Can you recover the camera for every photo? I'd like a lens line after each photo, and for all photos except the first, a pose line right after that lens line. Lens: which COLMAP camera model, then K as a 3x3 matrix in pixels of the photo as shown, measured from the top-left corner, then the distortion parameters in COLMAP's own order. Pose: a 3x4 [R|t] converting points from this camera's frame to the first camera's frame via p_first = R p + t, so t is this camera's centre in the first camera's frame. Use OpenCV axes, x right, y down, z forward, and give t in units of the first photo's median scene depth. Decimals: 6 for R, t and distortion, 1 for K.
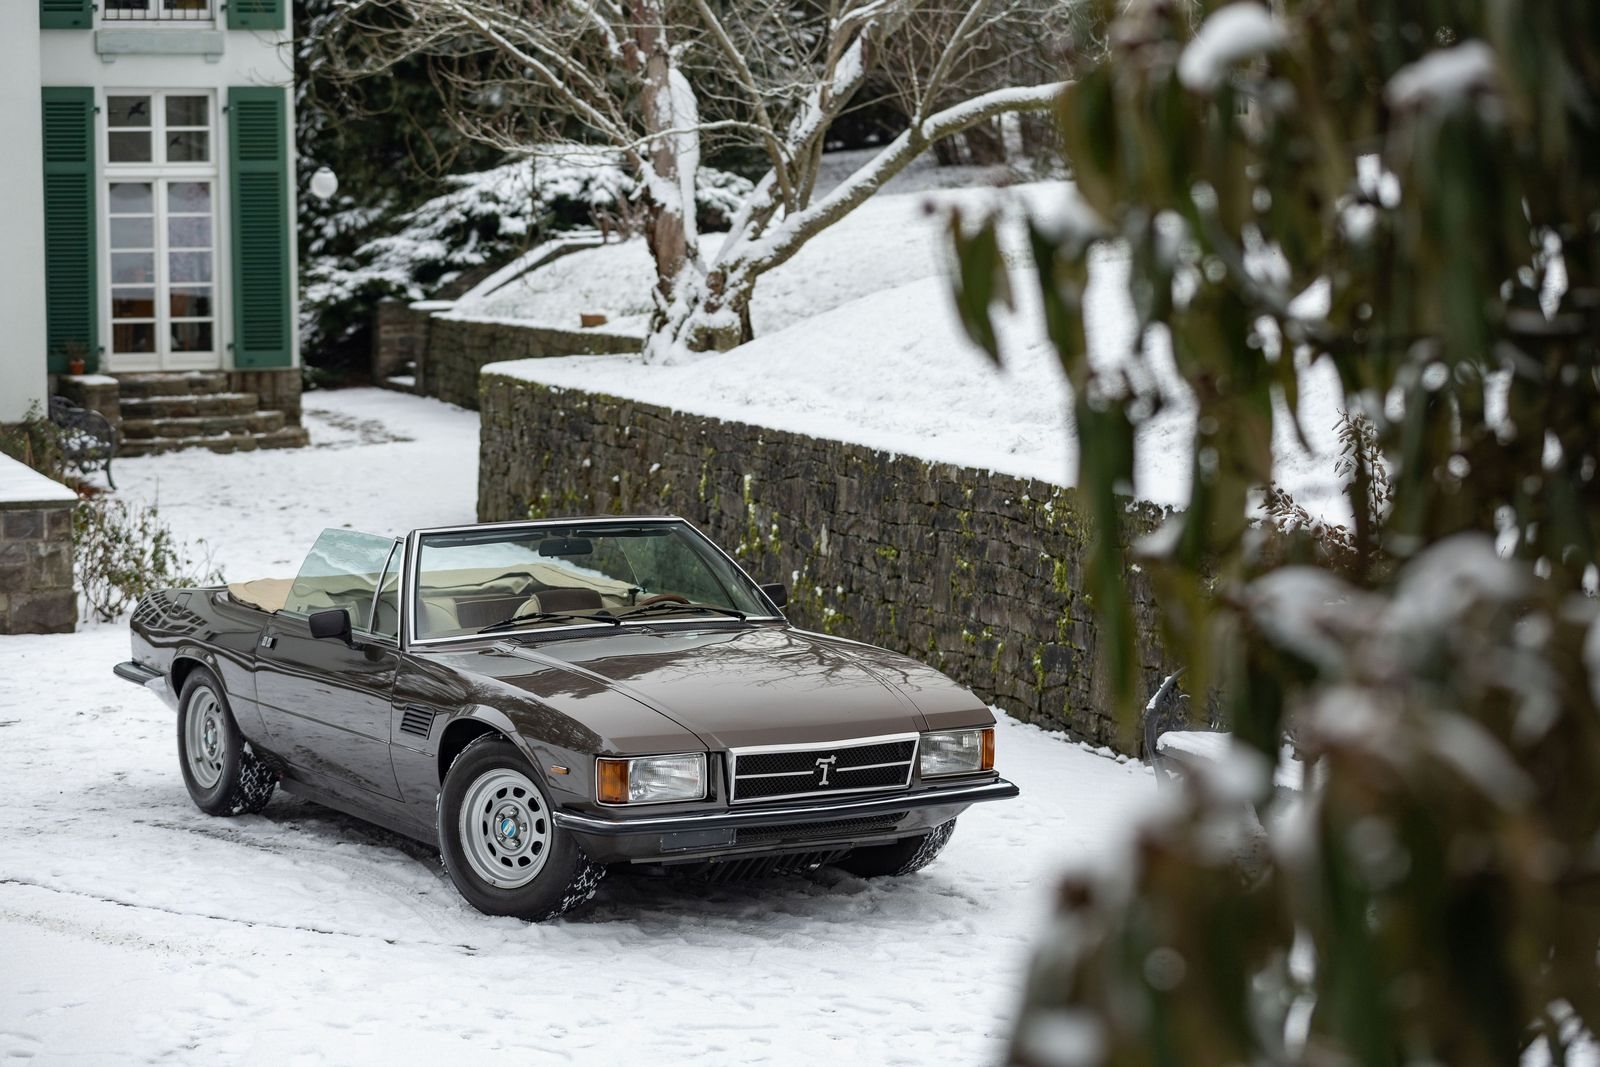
lens RADIAL K [[3749.6, 0, 808.7], [0, 3749.6, 533.8], [0, 0, 1]] dist [0.020405, 0.000000]
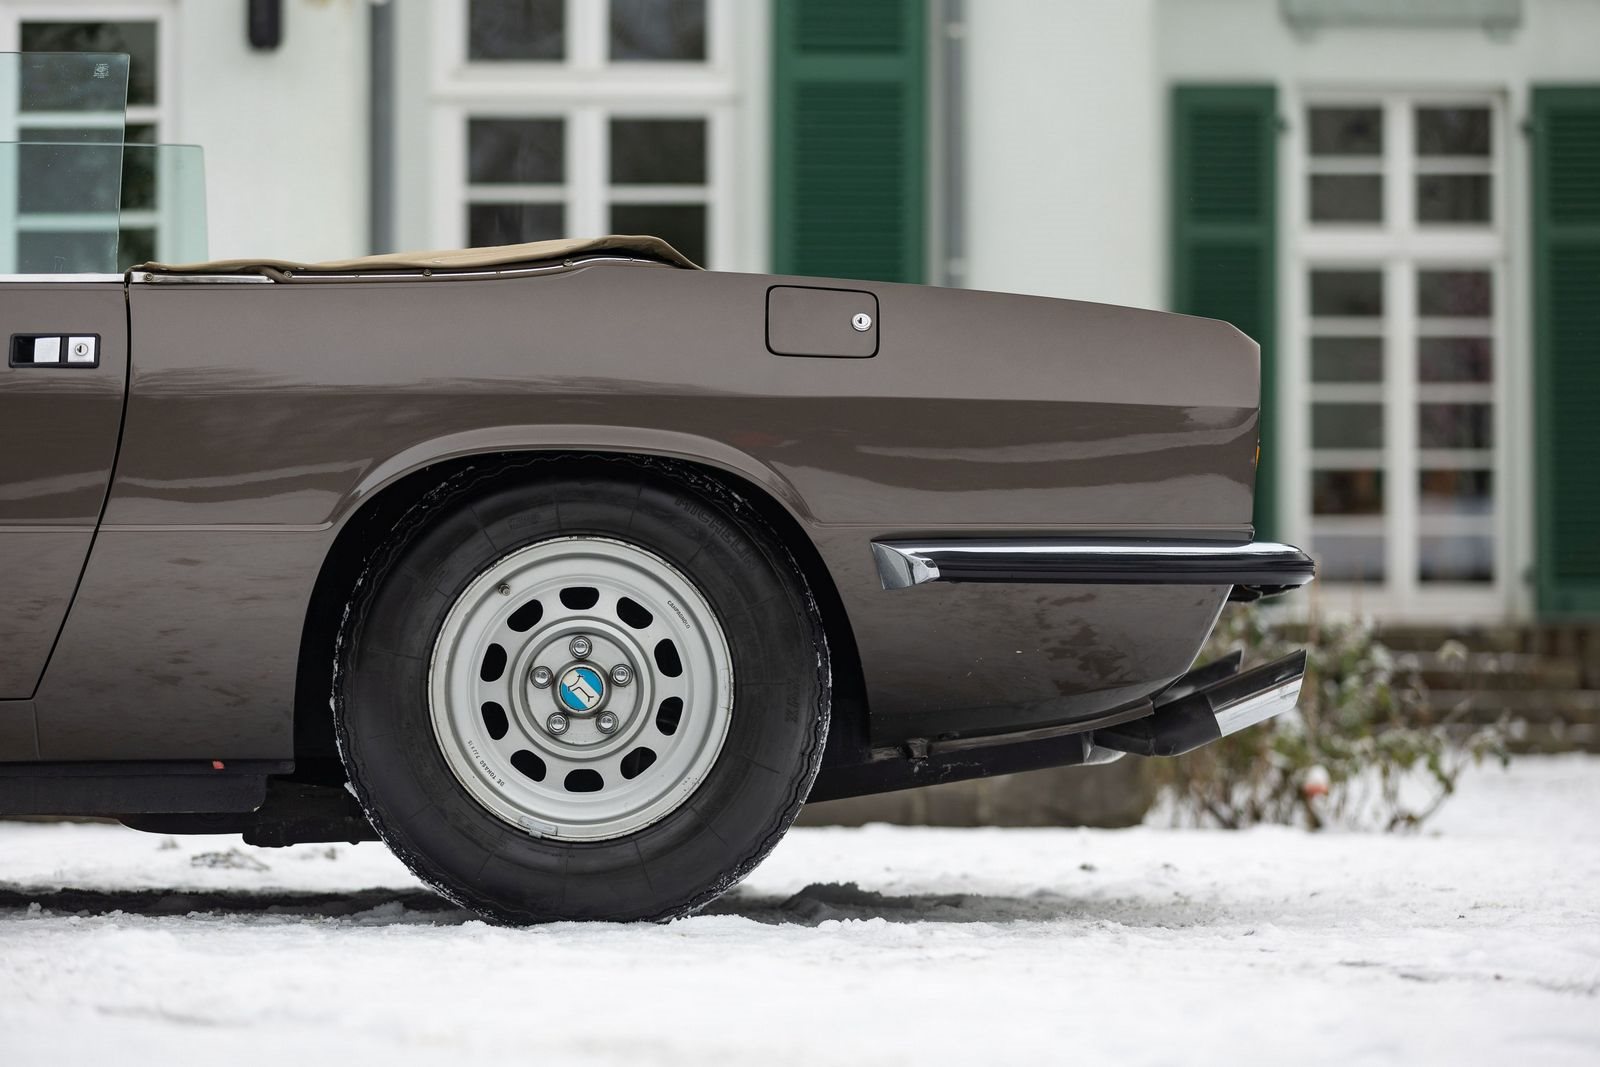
lens RADIAL K [[5808.7, 0, 798.7], [0, 5808.7, 534.3], [0, 0, 1]] dist [-0.220432, 0.000000]
pose [[0.962315, -0.001546, -0.271934, -0.033106], [-0.028588, 0.993868, -0.106814, 0.033453], [0.270431, 0.110563, 0.956370, 0.203304]]
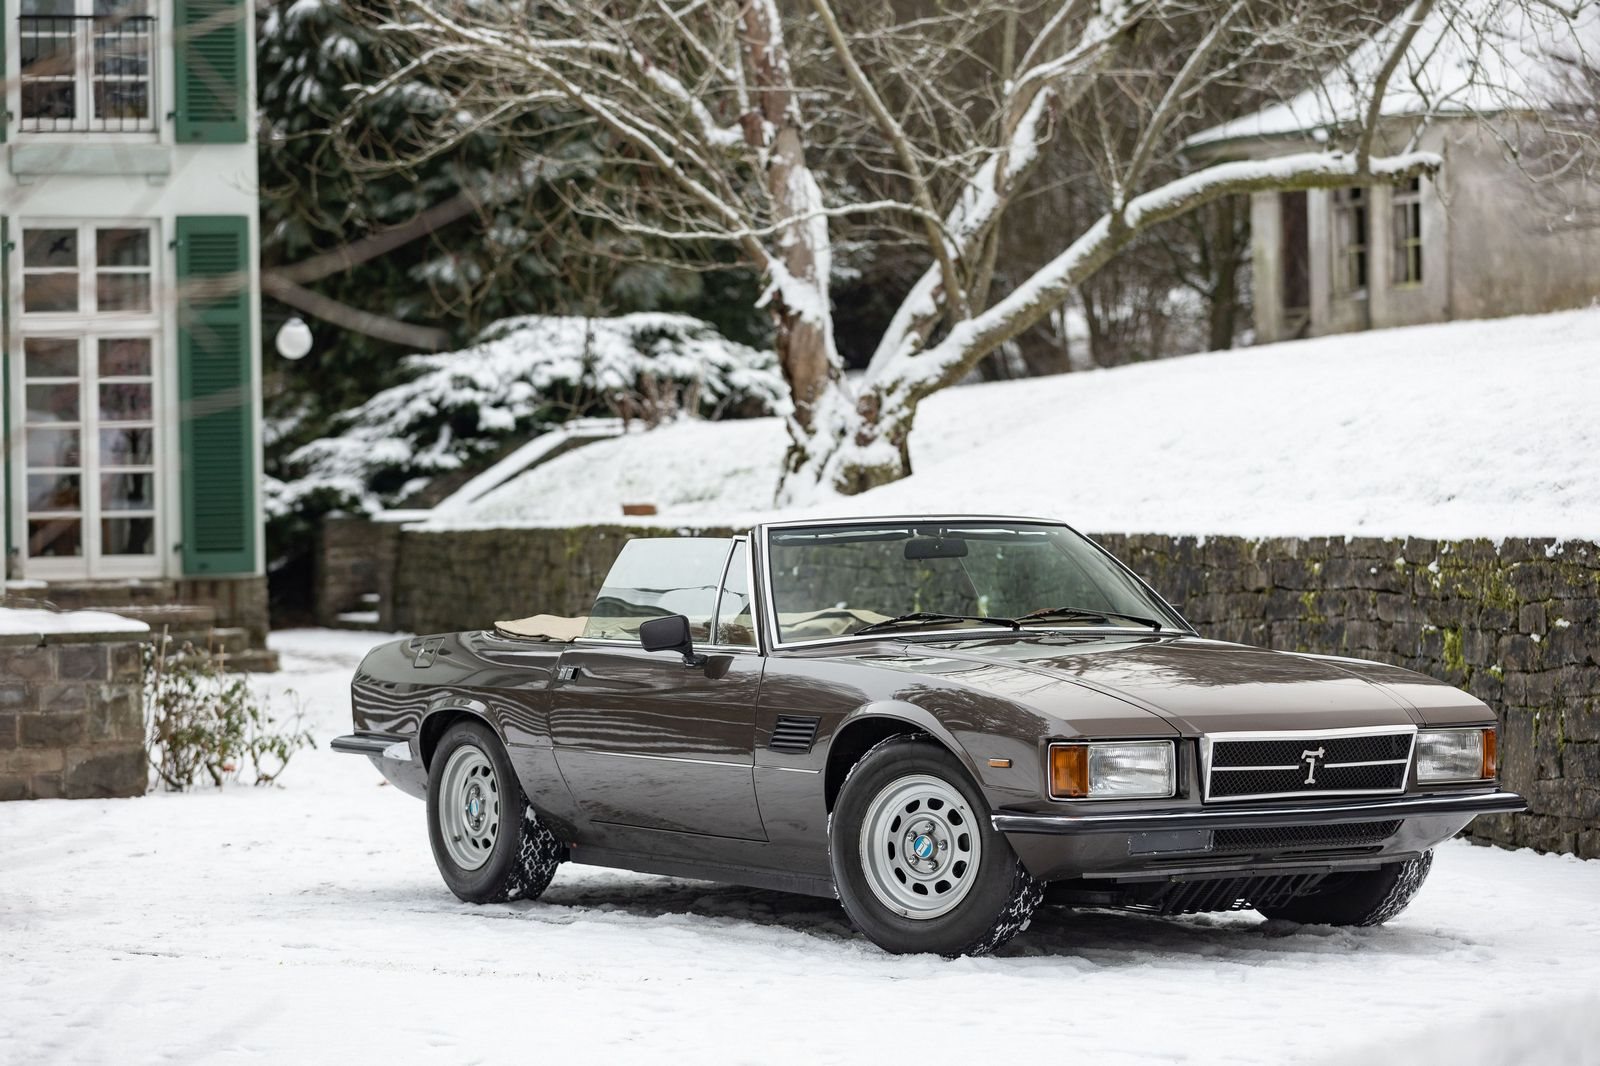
lens RADIAL K [[5027.3, 0, 791.0], [0, 5027.3, 535.1], [0, 0, 1]] dist [-0.120302, 0.000000]
pose [[0.999834, -0.010392, 0.014975, -0.043051], [0.011587, 0.996564, -0.082008, 0.034546], [-0.014071, 0.082168, 0.996519, -0.038206]]
